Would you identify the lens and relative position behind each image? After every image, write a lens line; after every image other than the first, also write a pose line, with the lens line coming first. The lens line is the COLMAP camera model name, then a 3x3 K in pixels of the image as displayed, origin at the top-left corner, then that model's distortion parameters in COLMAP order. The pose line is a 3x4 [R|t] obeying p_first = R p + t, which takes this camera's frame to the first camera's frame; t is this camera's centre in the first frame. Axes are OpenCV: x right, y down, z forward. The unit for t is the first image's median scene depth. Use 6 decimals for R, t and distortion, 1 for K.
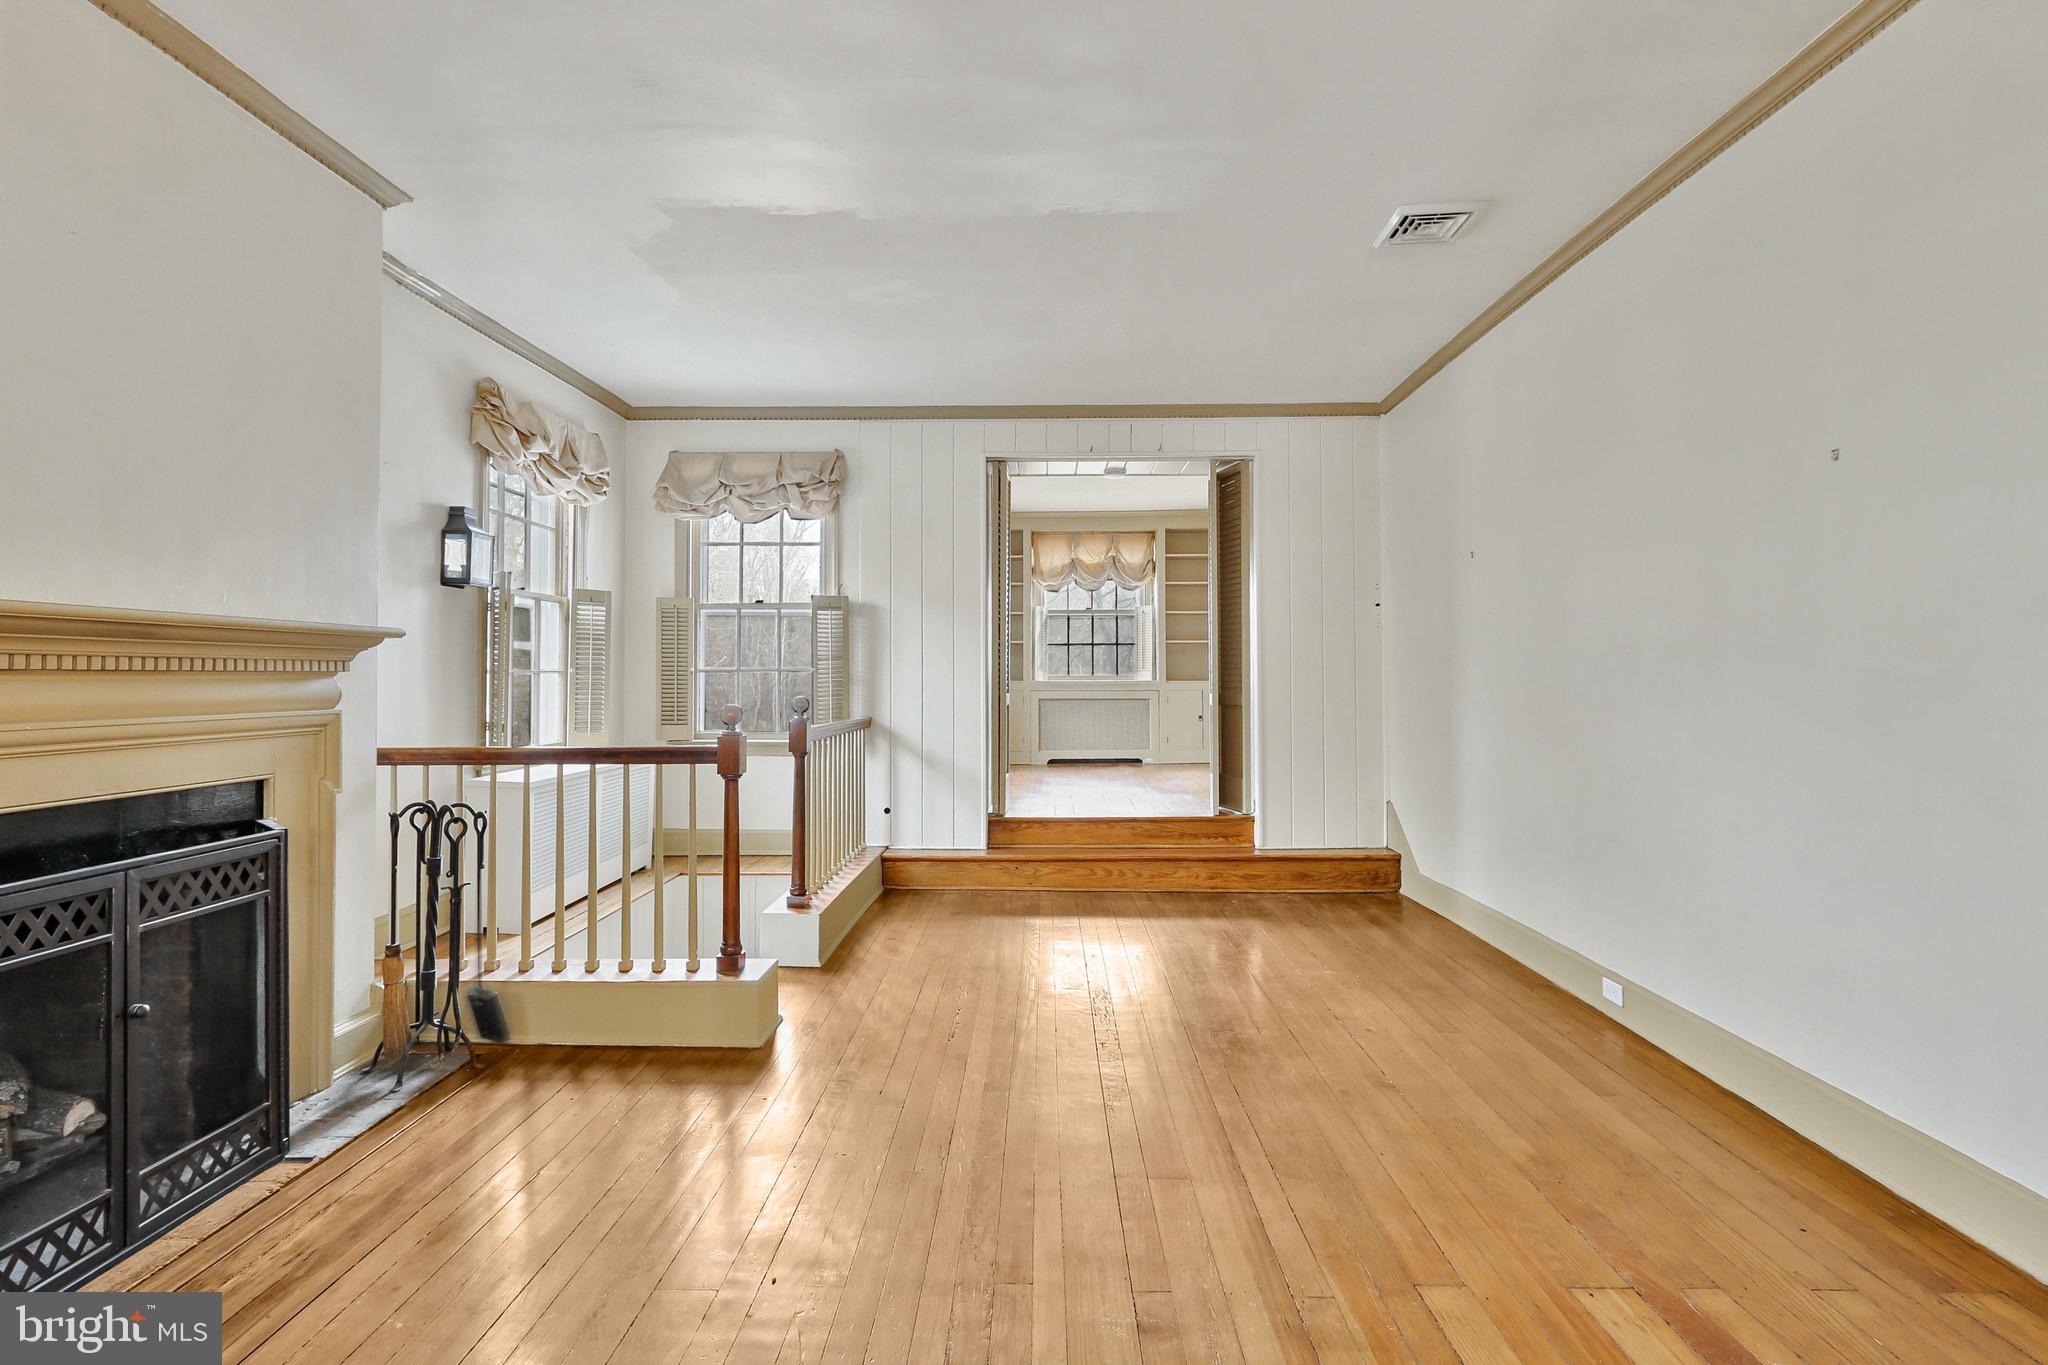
lens RADIAL K [[937.4, 0, 1083.7], [0, 937.4, 660.8], [0, 0, 1]] dist [-0.006413, -0.000123]
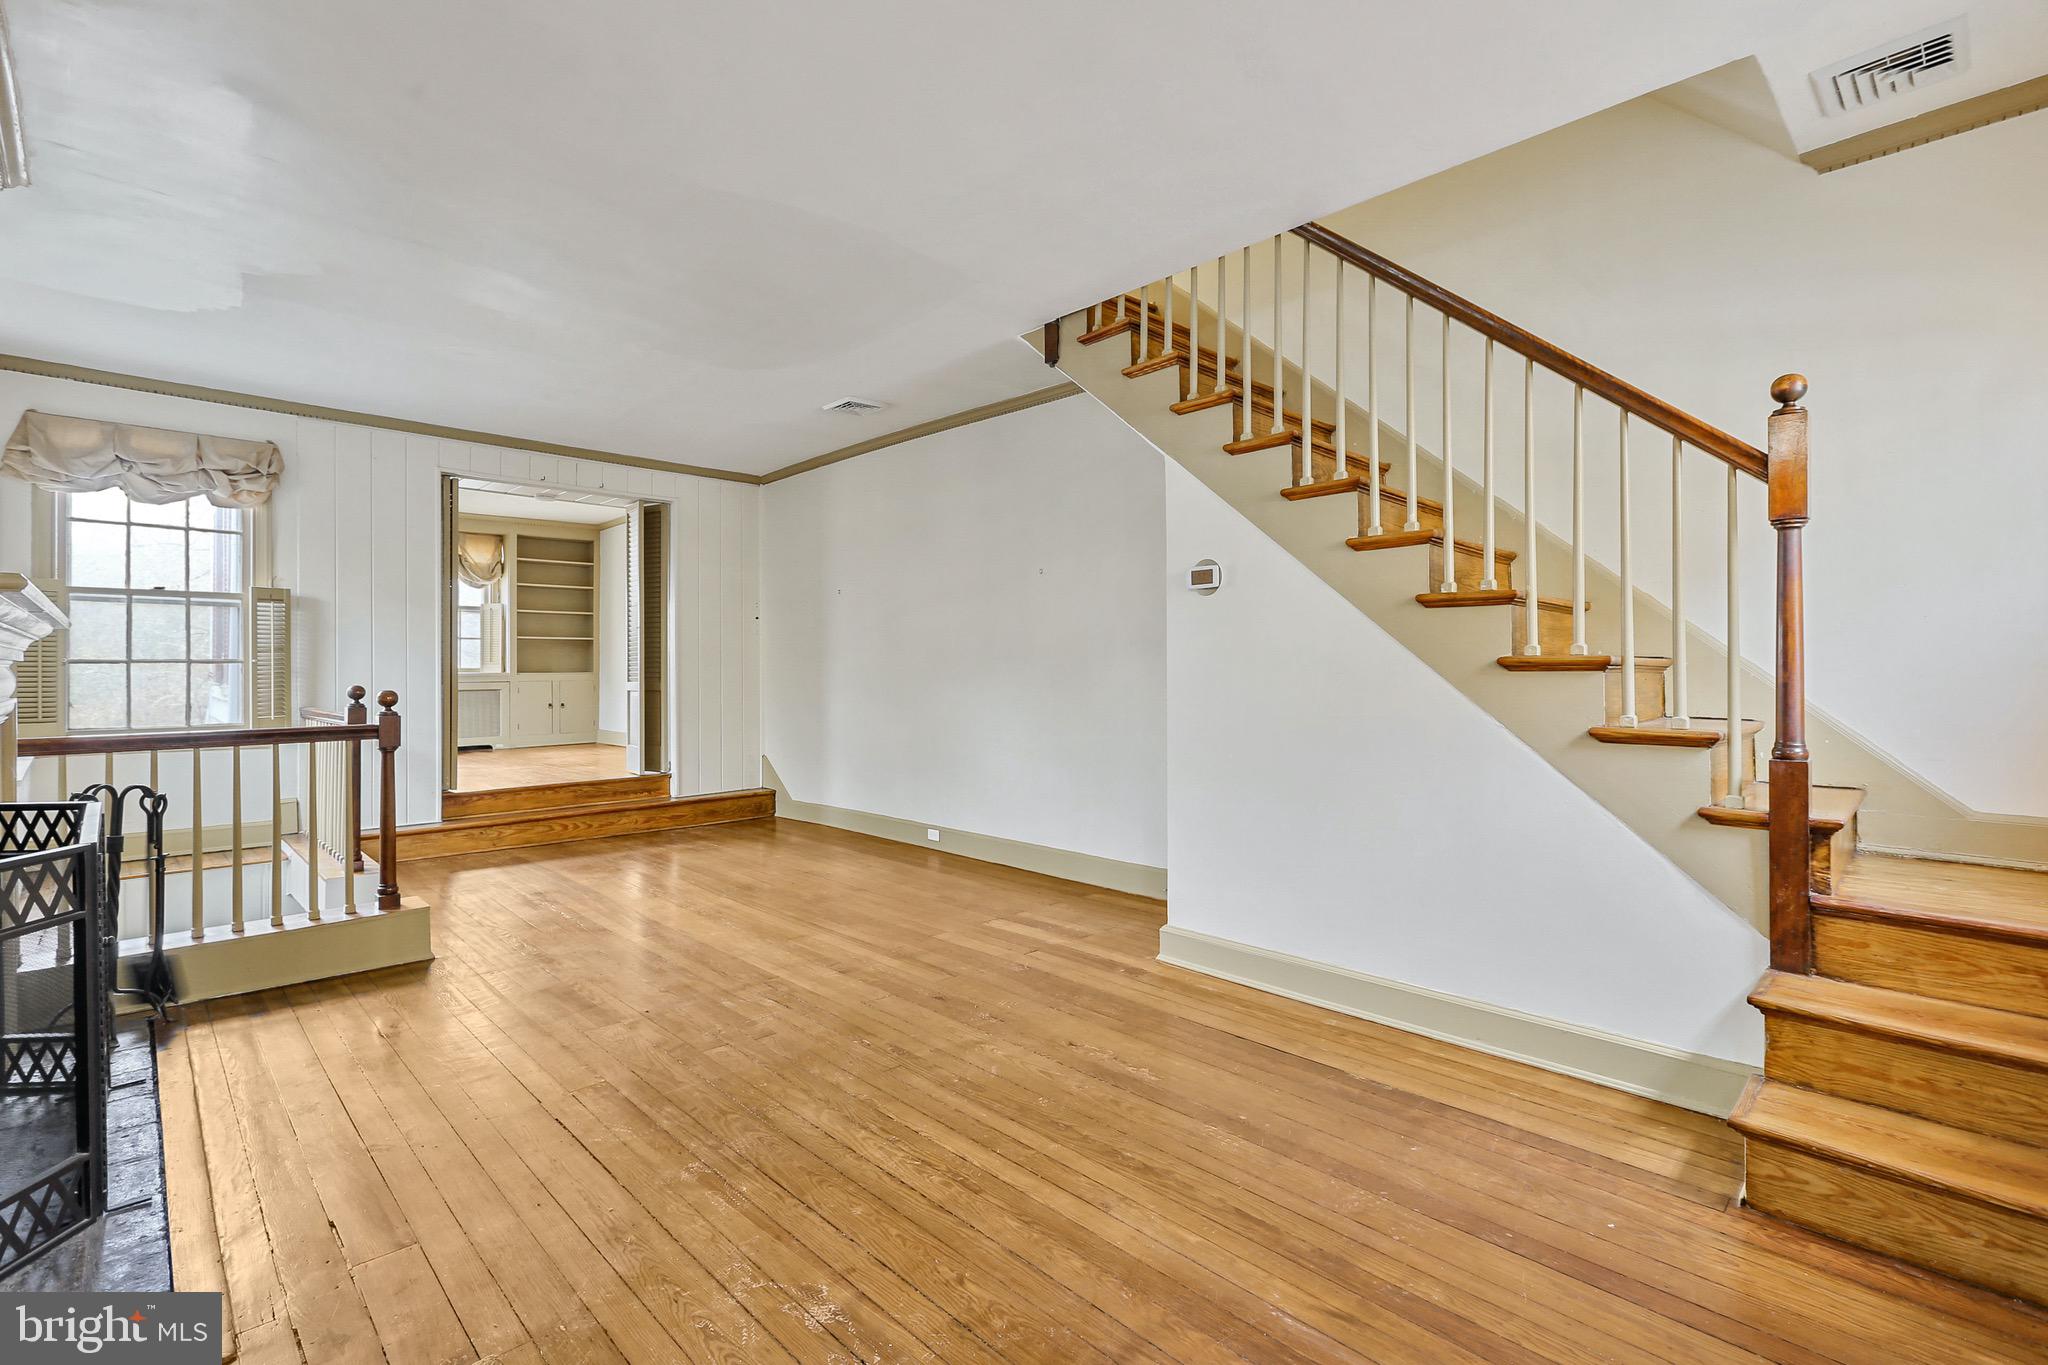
lens RADIAL K [[937.4, 0, 1019.9], [0, 937.4, 673.8], [0, 0, 1]] dist [-0.006413, -0.000123]
pose [[0.694107, -0.003434, 0.719863, -0.431297], [-0.010491, 0.999834, 0.014886, -0.000335], [-0.719795, -0.017885, 0.693956, -0.275640]]
